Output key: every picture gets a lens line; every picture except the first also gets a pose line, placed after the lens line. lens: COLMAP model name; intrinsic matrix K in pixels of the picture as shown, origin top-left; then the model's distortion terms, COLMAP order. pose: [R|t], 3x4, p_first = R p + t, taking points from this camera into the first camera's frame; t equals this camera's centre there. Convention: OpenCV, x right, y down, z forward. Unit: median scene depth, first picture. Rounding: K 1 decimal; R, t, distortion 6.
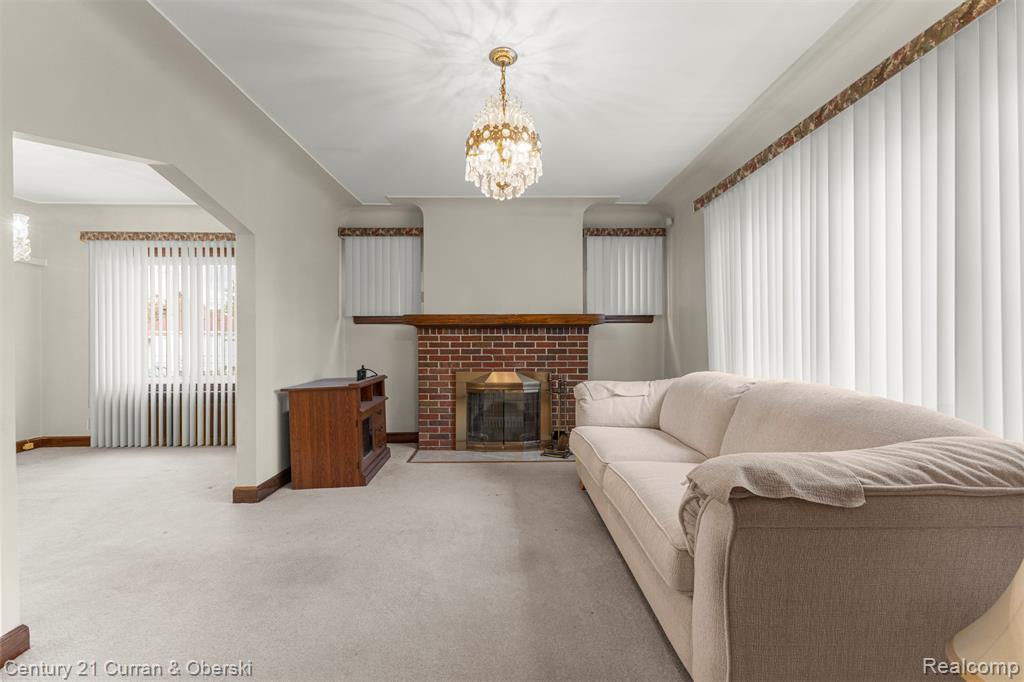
lens RADIAL K [[448.1, 0, 515.5], [0, 448.1, 339.6], [0, 0, 1]] dist [0.004381, 0.000291]
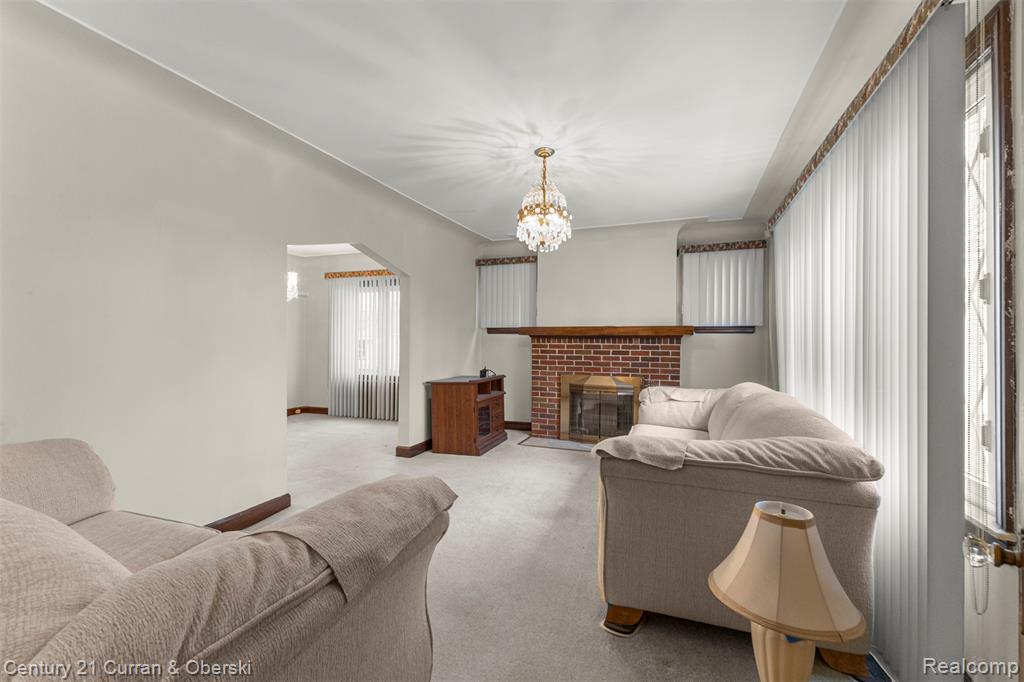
lens RADIAL K [[448.1, 0, 510.2], [0, 448.1, 337.1], [0, 0, 1]] dist [0.004381, 0.000291]
pose [[0.923815, 0.005802, -0.382796, 0.198019], [-0.009274, 0.999931, -0.007224, -0.017538], [0.382727, 0.010224, 0.923805, -0.160767]]
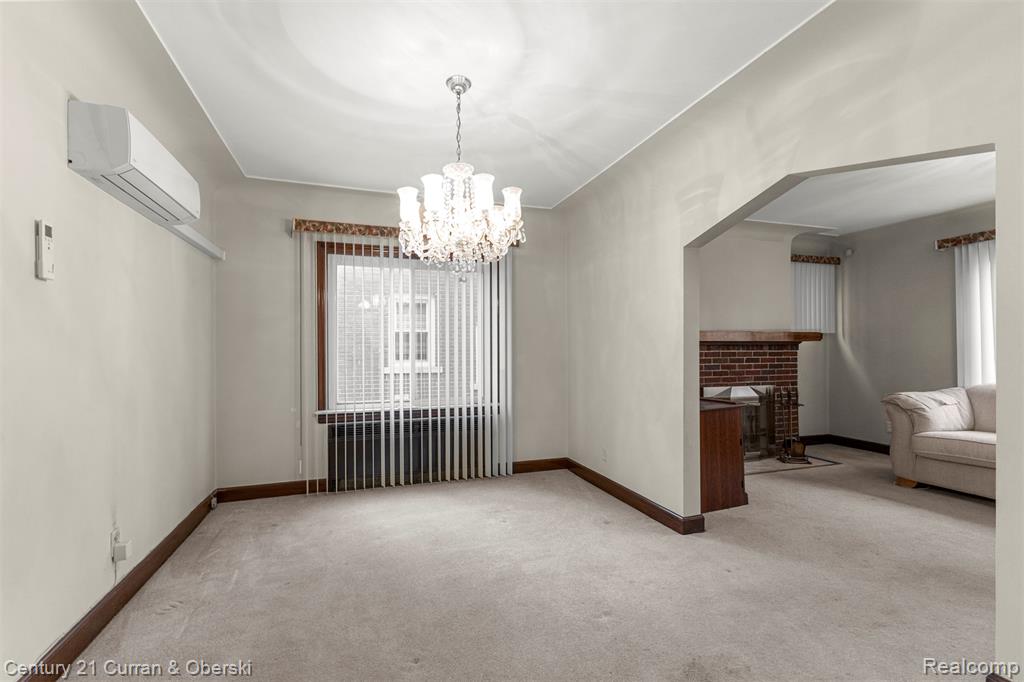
lens RADIAL K [[448.1, 0, 513.0], [0, 448.1, 355.1], [0, 0, 1]] dist [0.004381, 0.000291]
pose [[0.955004, -0.002669, 0.296579, -0.838582], [0.000586, 0.999975, 0.007111, -0.008729], [-0.296591, -0.006617, 0.954982, 0.153971]]
